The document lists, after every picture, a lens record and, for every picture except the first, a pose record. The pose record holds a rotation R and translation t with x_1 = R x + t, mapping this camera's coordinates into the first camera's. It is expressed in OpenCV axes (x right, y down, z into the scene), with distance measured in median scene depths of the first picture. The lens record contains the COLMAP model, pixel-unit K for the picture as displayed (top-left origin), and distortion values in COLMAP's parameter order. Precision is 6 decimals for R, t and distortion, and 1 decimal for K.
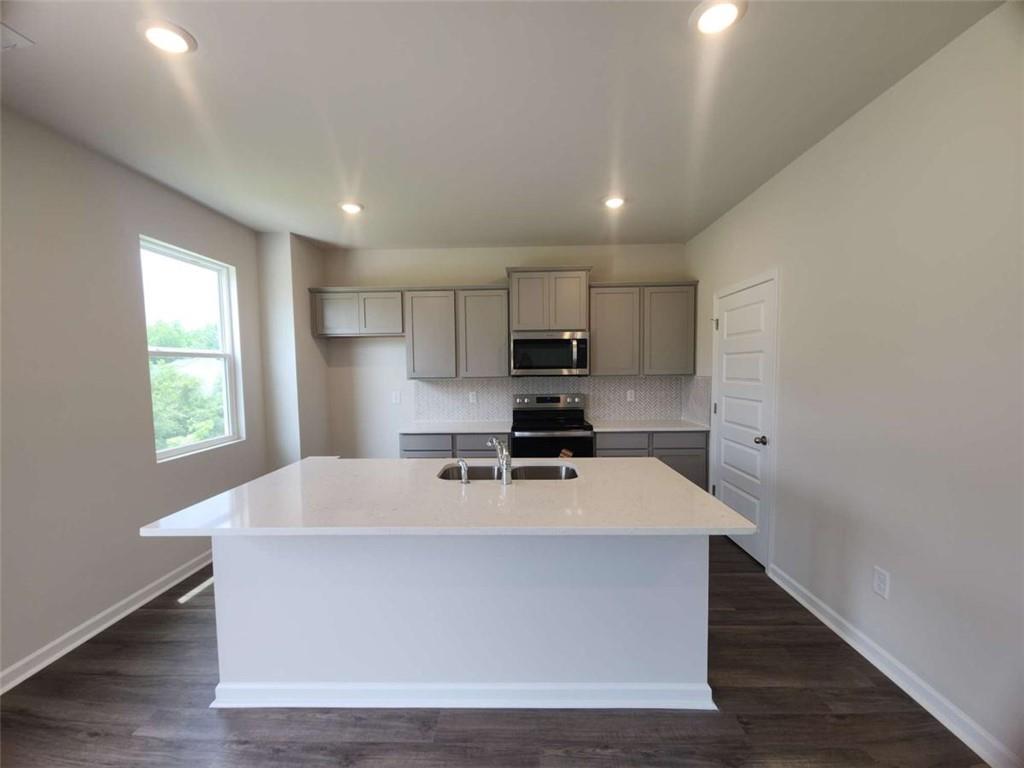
lens RADIAL K [[418.8, 0, 515.5], [0, 418.8, 388.2], [0, 0, 1]] dist [0.003989, -0.003539]
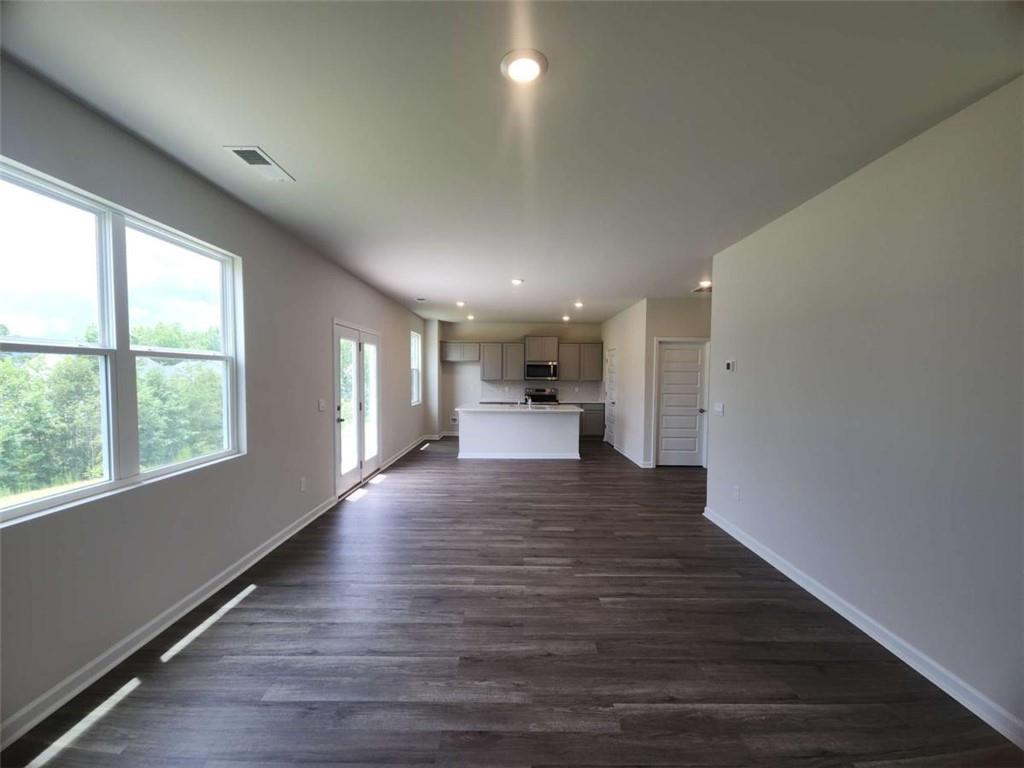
lens RADIAL K [[418.8, 0, 509.7], [0, 418.8, 392.0], [0, 0, 1]] dist [0.003989, -0.003539]
pose [[0.999770, 0.018619, 0.010662, -0.124650], [-0.018522, 0.999787, -0.009068, 0.064384], [-0.010829, 0.008868, 0.999902, -1.397553]]
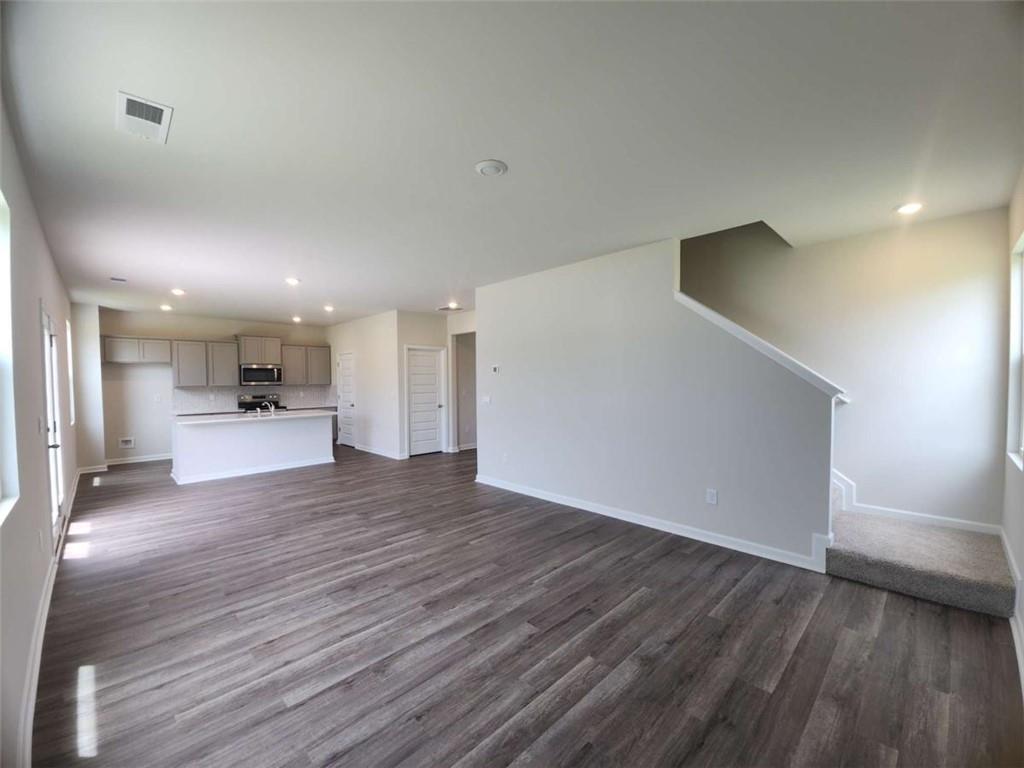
lens RADIAL K [[418.8, 0, 516.3], [0, 418.8, 391.2], [0, 0, 1]] dist [0.003989, -0.003539]
pose [[0.699684, -0.015953, 0.714275, -0.544733], [0.036466, 0.999245, -0.013403, 0.078209], [-0.713522, 0.035425, 0.699737, -1.436991]]
